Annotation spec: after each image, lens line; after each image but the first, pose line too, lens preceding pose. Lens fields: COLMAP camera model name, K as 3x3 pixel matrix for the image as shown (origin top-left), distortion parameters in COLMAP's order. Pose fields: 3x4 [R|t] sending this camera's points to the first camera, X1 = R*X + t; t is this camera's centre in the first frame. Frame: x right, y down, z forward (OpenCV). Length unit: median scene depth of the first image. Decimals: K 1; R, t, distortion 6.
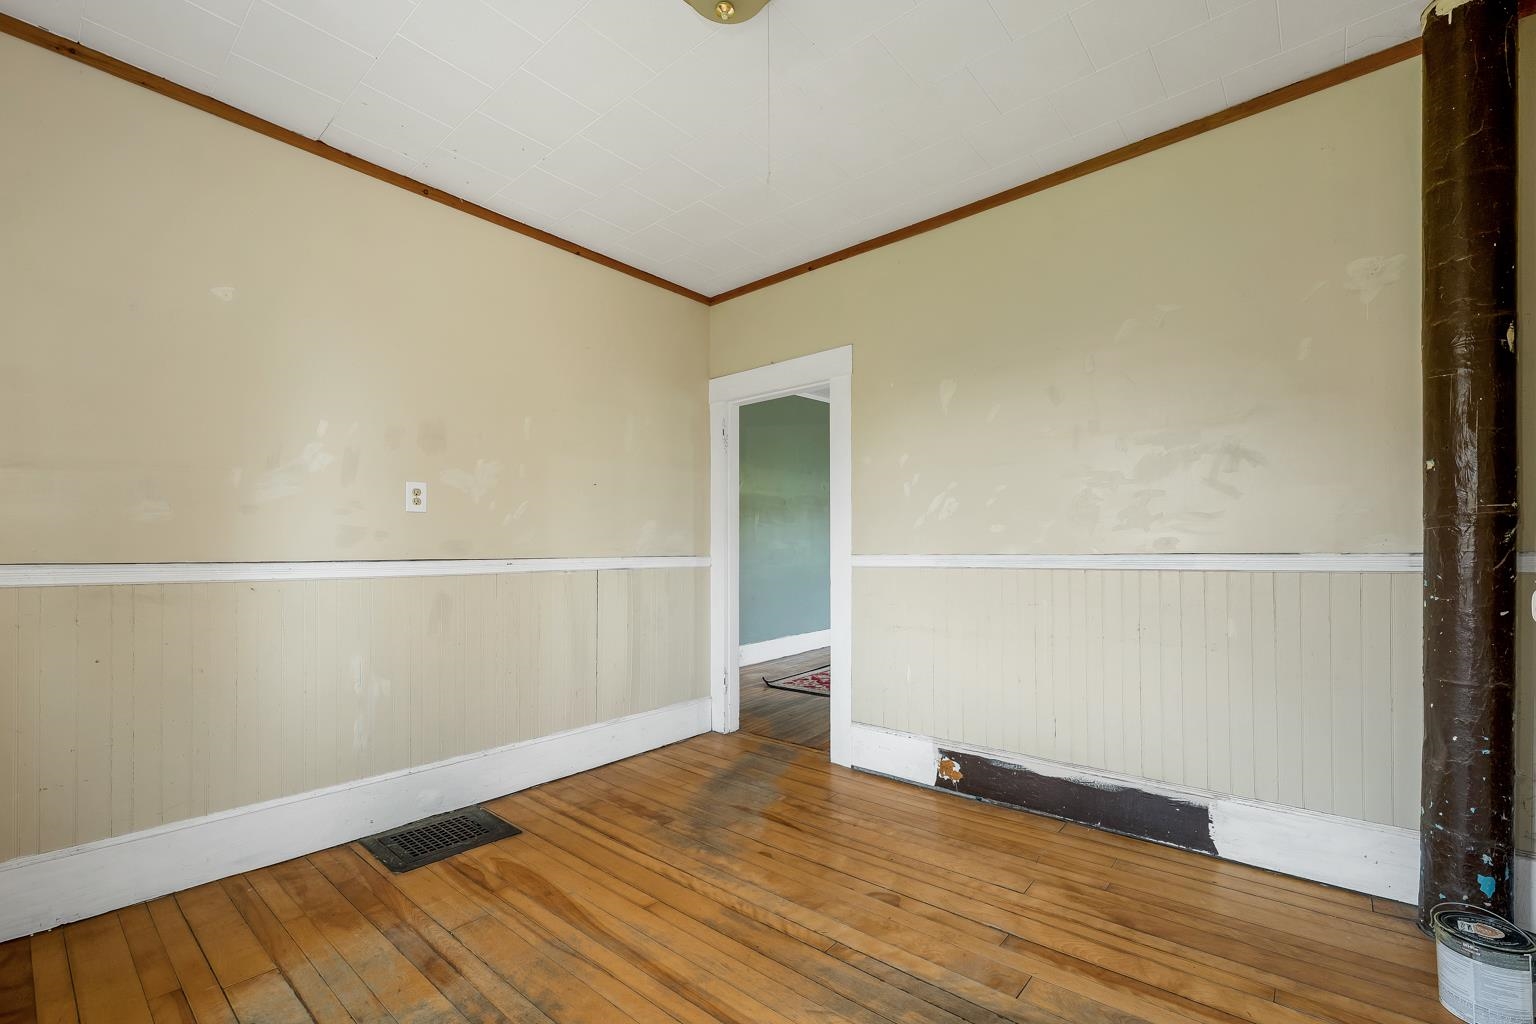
lens RADIAL K [[663.8, 0, 792.5], [0, 663.8, 532.6], [0, 0, 1]] dist [0.000395, -0.000088]
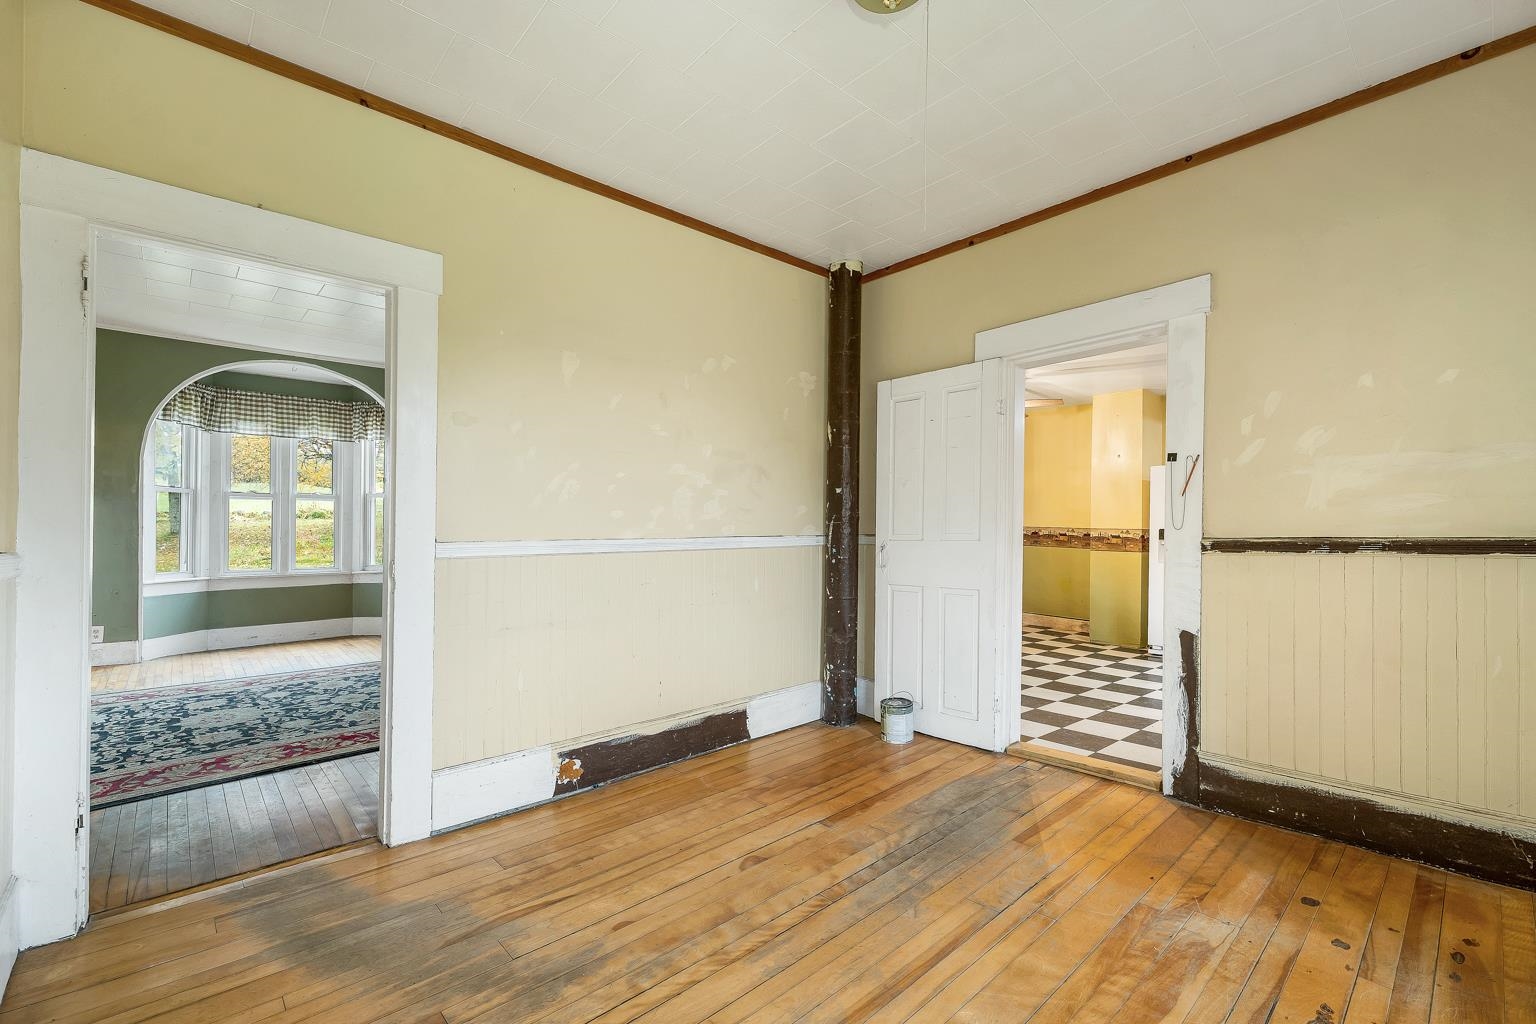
lens RADIAL K [[663.8, 0, 768.7], [0, 663.8, 522.9], [0, 0, 1]] dist [0.000395, -0.000088]
pose [[0.125892, 0.018055, 0.991880, -0.678043], [-0.018296, 0.999707, -0.015875, 0.019642], [-0.991875, -0.016149, 0.126186, 0.628713]]
